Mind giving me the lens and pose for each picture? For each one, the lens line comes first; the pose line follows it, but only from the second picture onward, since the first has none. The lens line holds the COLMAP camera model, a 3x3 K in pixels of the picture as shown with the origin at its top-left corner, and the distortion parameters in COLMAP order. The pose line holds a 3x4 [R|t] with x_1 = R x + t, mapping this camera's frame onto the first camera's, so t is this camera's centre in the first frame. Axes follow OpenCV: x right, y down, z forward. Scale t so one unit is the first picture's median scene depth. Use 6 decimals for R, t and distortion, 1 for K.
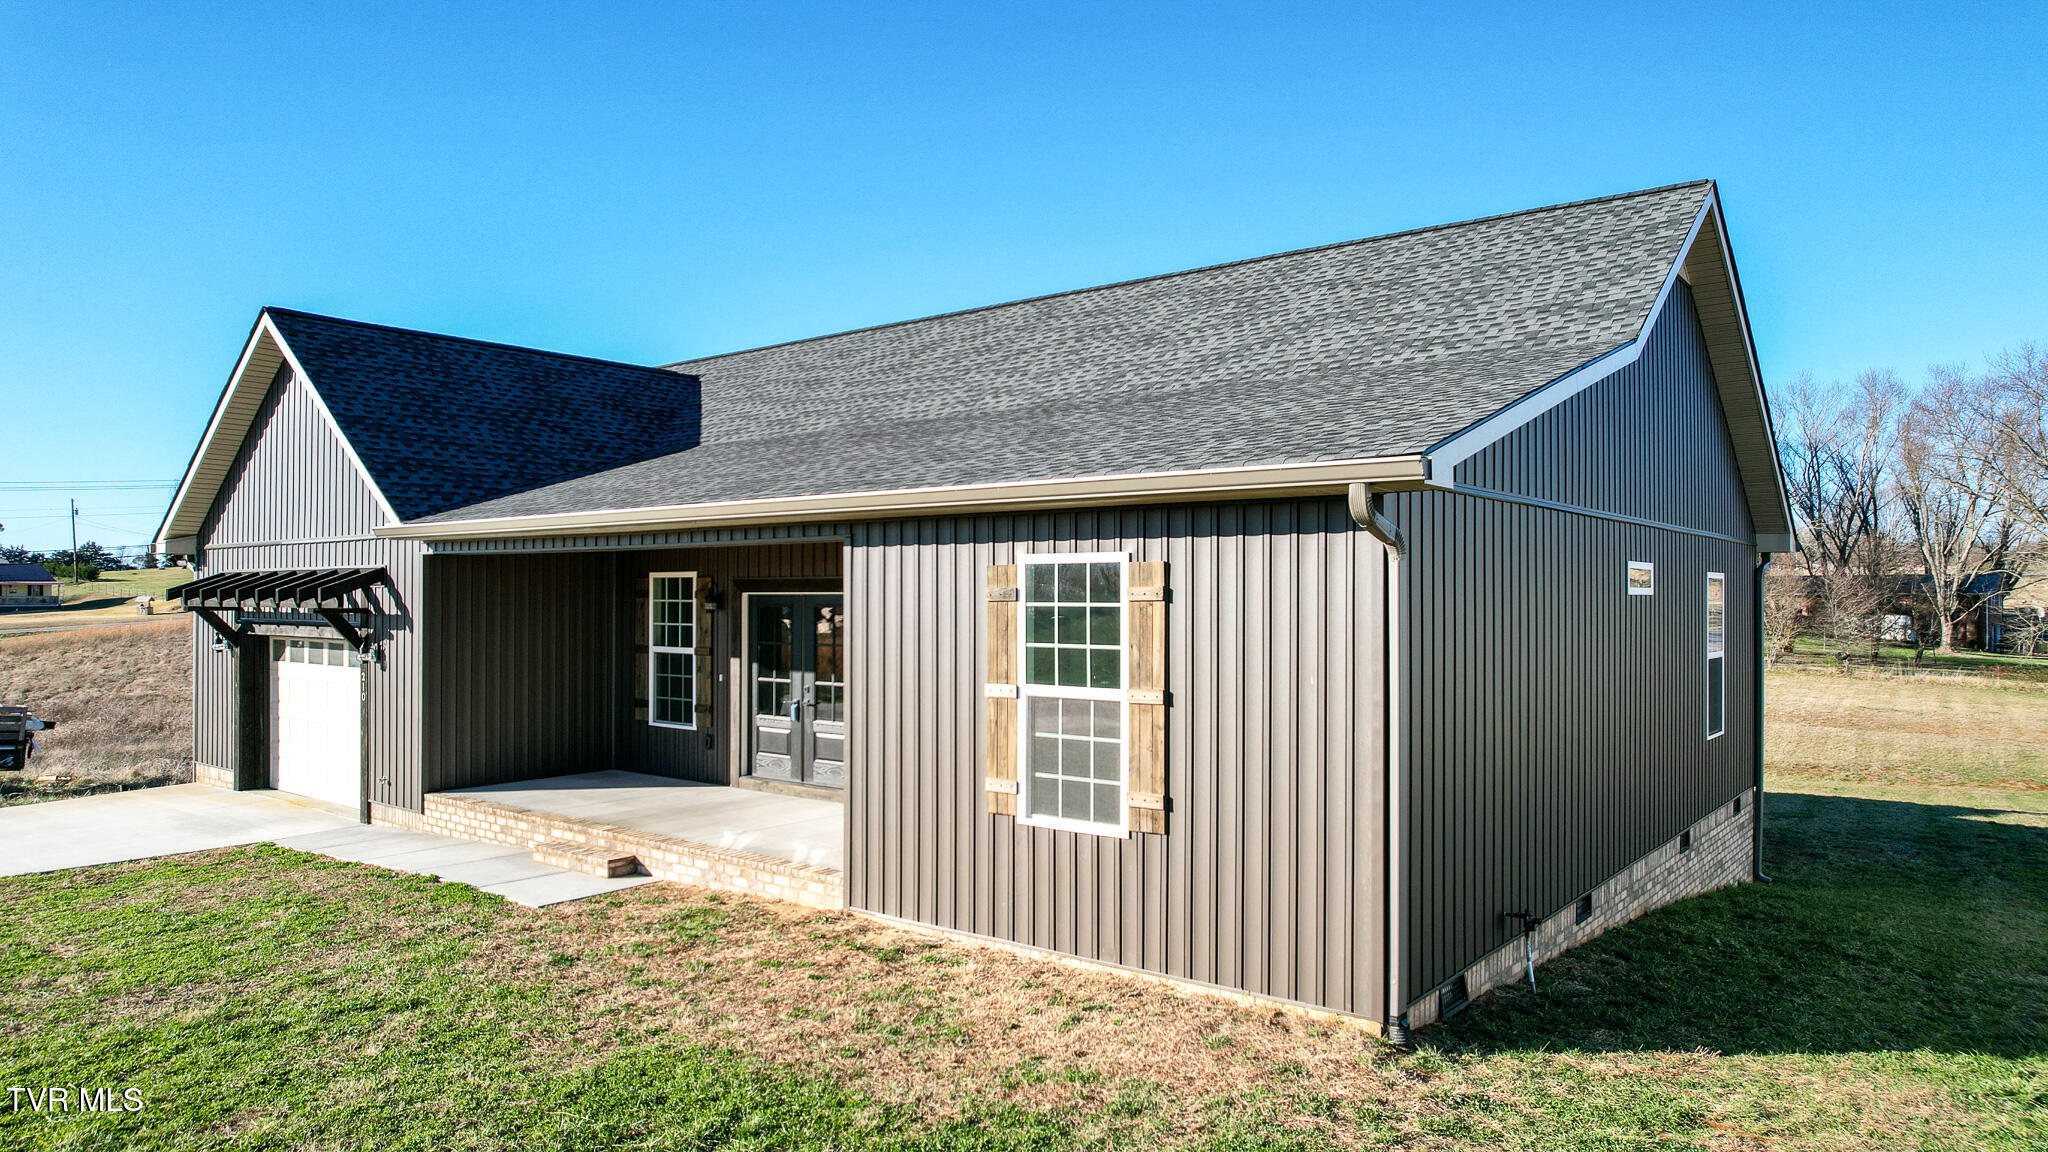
lens RADIAL K [[1308.1, 0, 1023.9], [0, 1308.1, 581.2], [0, 0, 1]] dist [-0.062023, 0.048174]
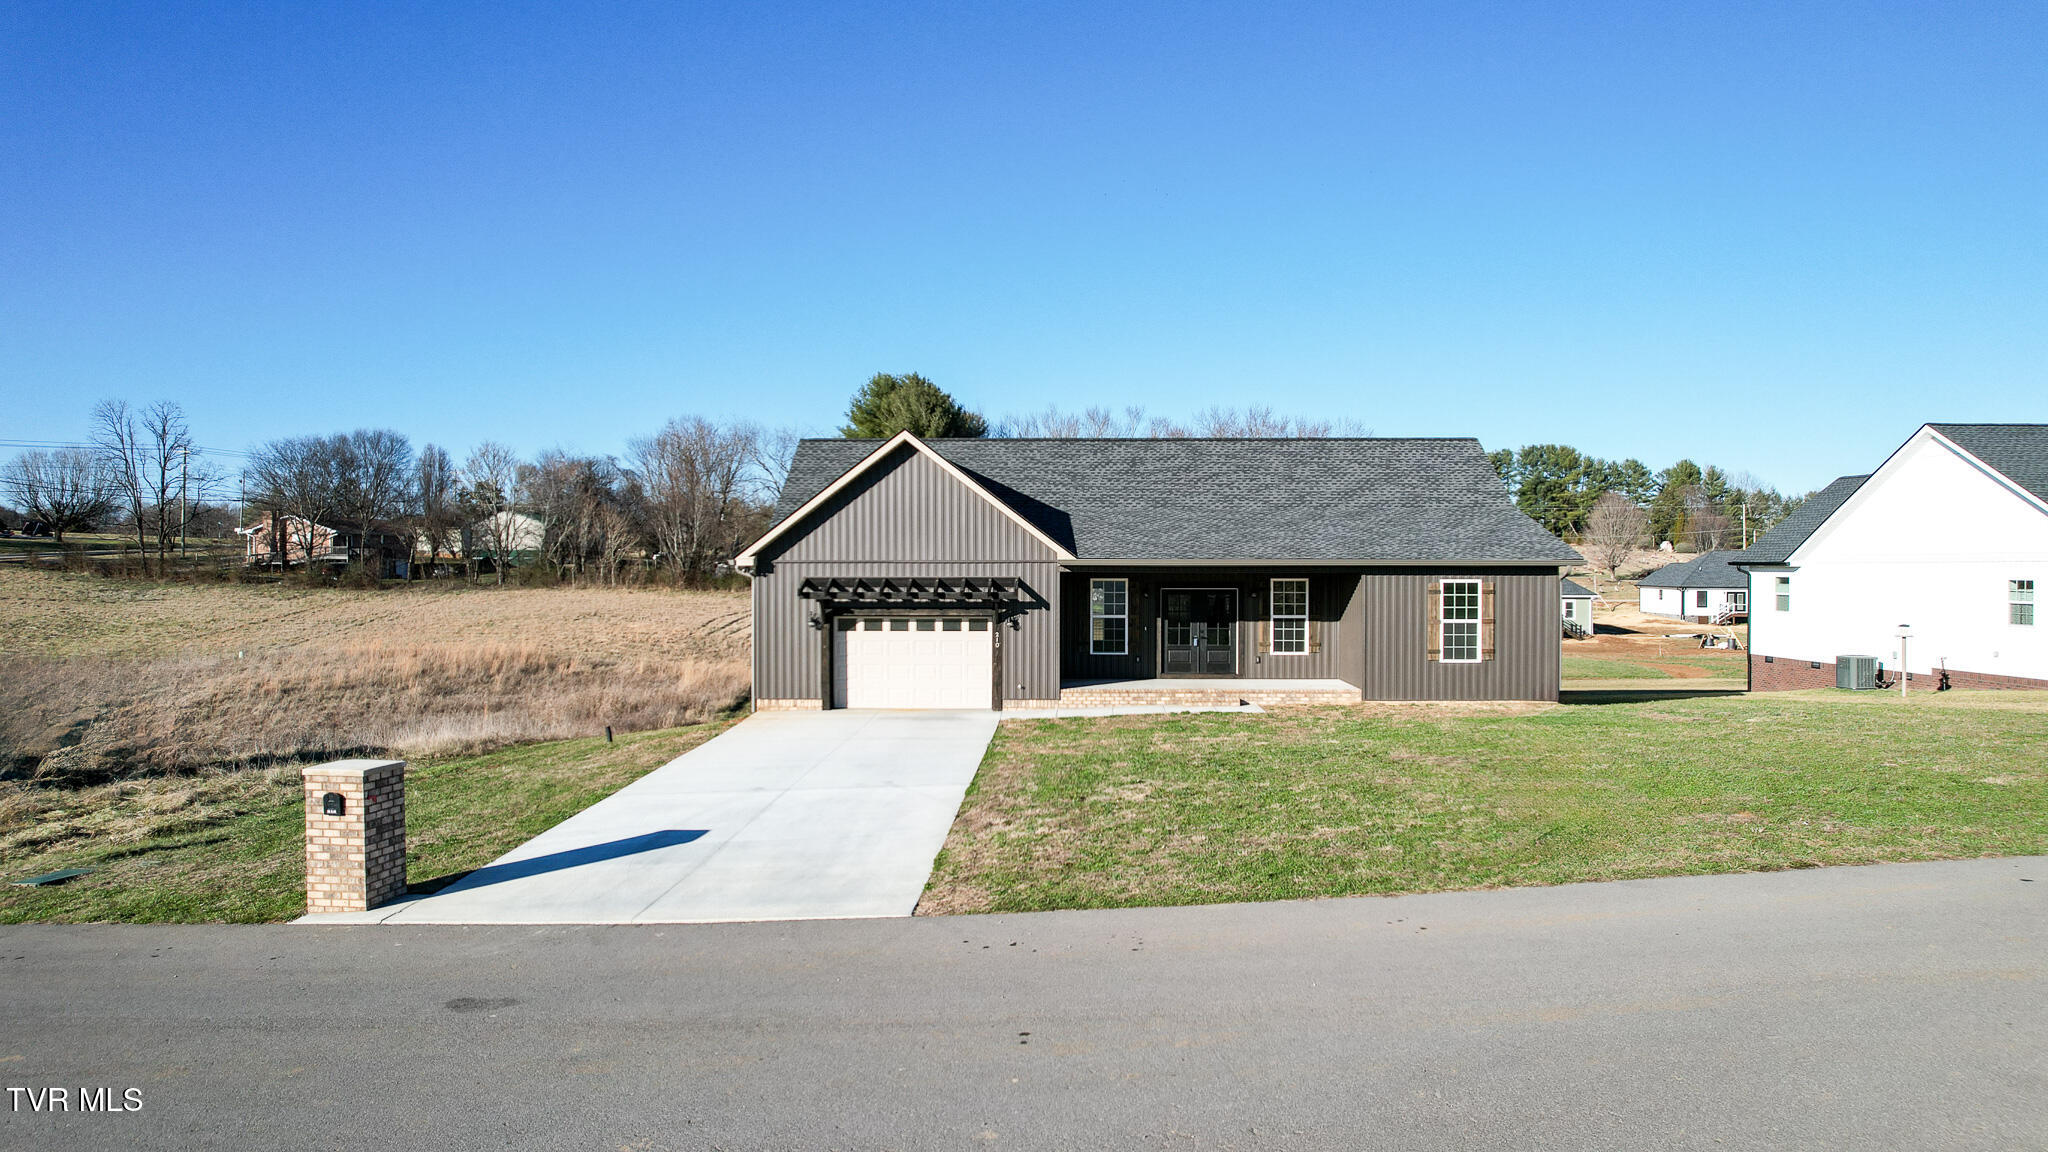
lens RADIAL K [[1308.1, 0, 1023.7], [0, 1308.1, 588.4], [0, 0, 1]] dist [-0.062023, 0.048174]
pose [[0.797484, -0.012200, 0.603217, -1.747794], [-0.006158, 0.999579, 0.028357, -0.052656], [-0.603309, -0.026329, 0.797073, -0.596274]]
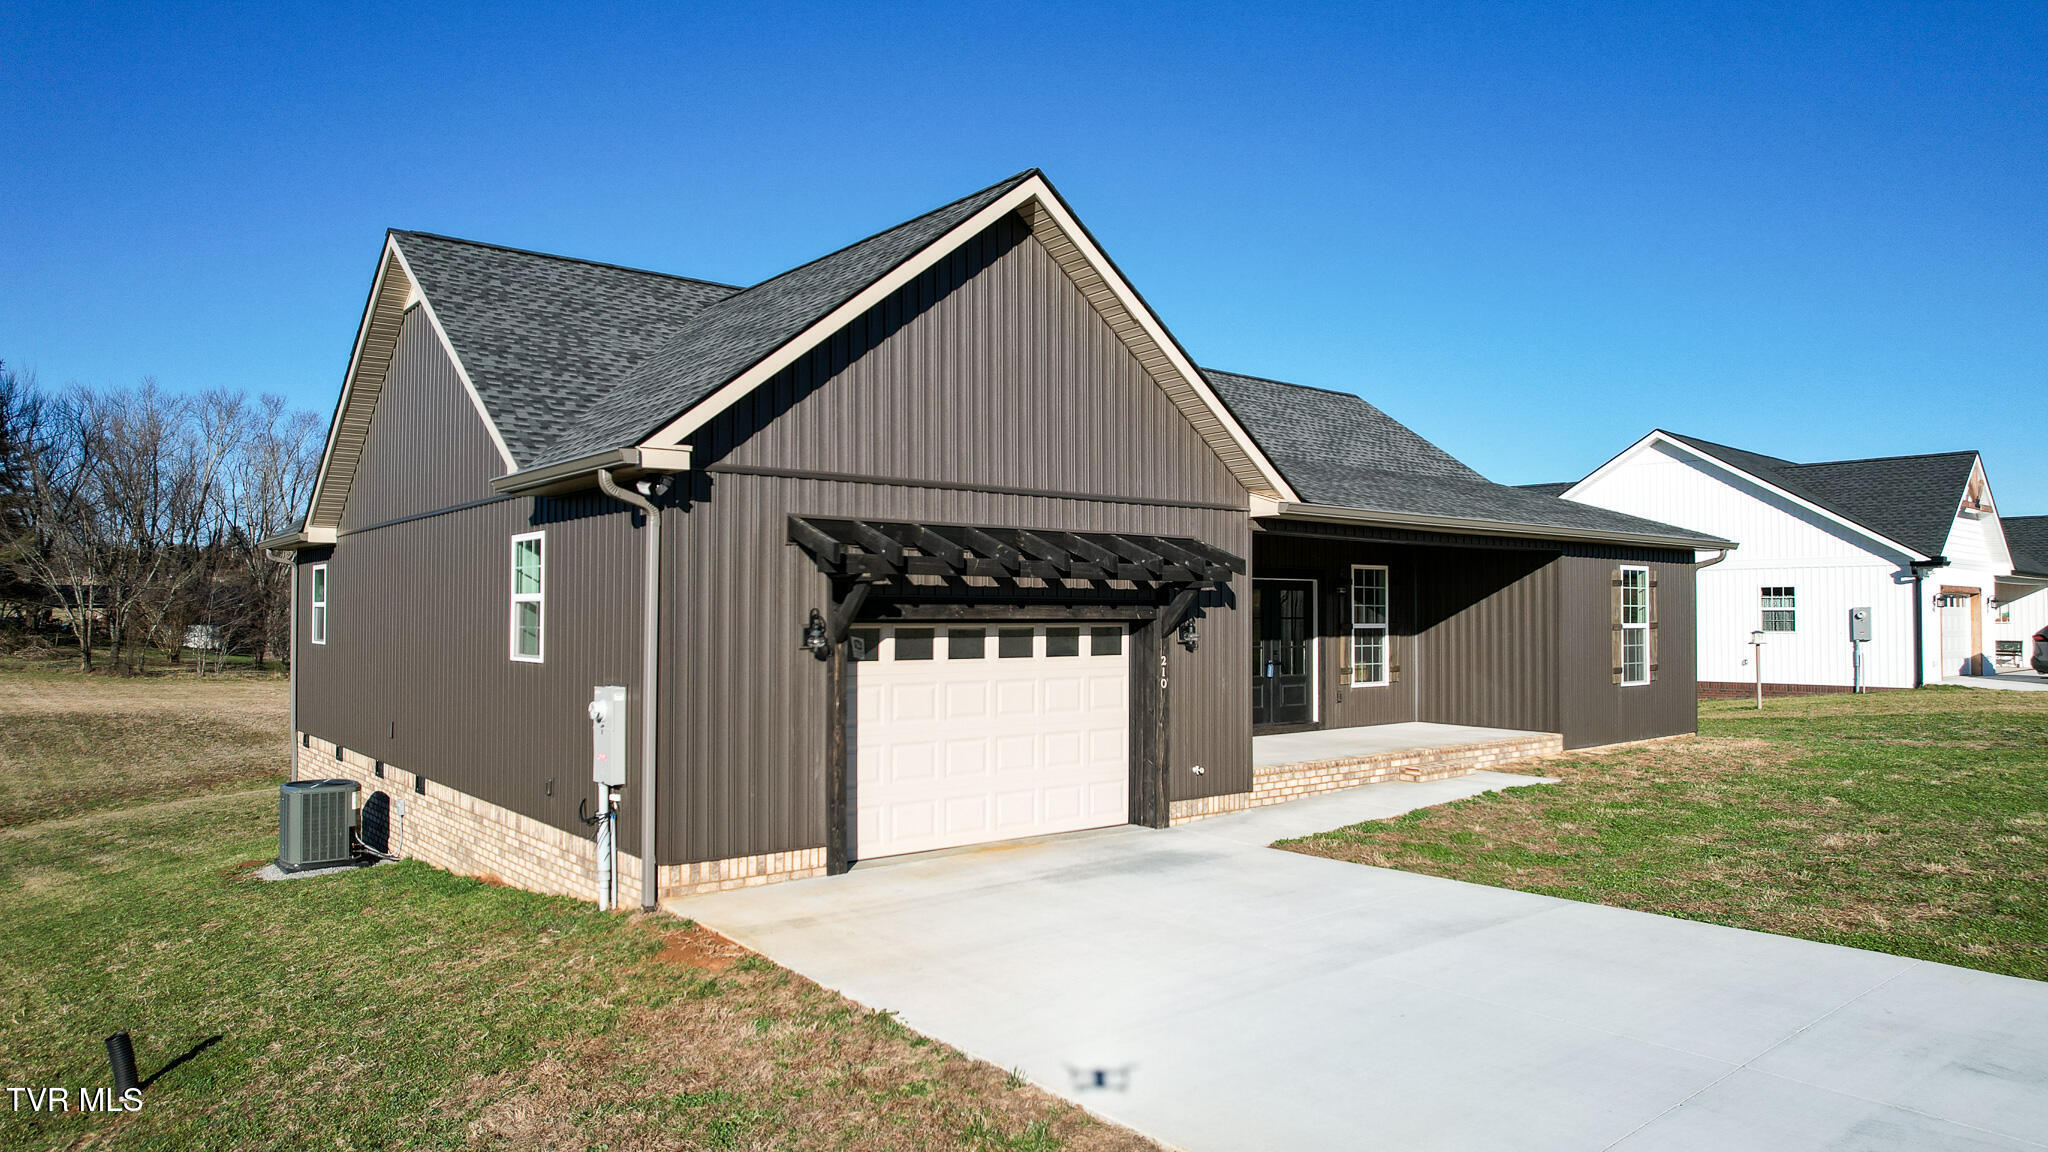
lens RADIAL K [[1308.1, 0, 1027.2], [0, 1308.1, 585.0], [0, 0, 1]] dist [-0.062023, 0.048174]
pose [[0.206251, 0.021812, 0.978256, -1.488920], [-0.012425, 0.999729, -0.019671, 0.043454], [-0.978420, -0.008098, 0.206466, 0.965467]]
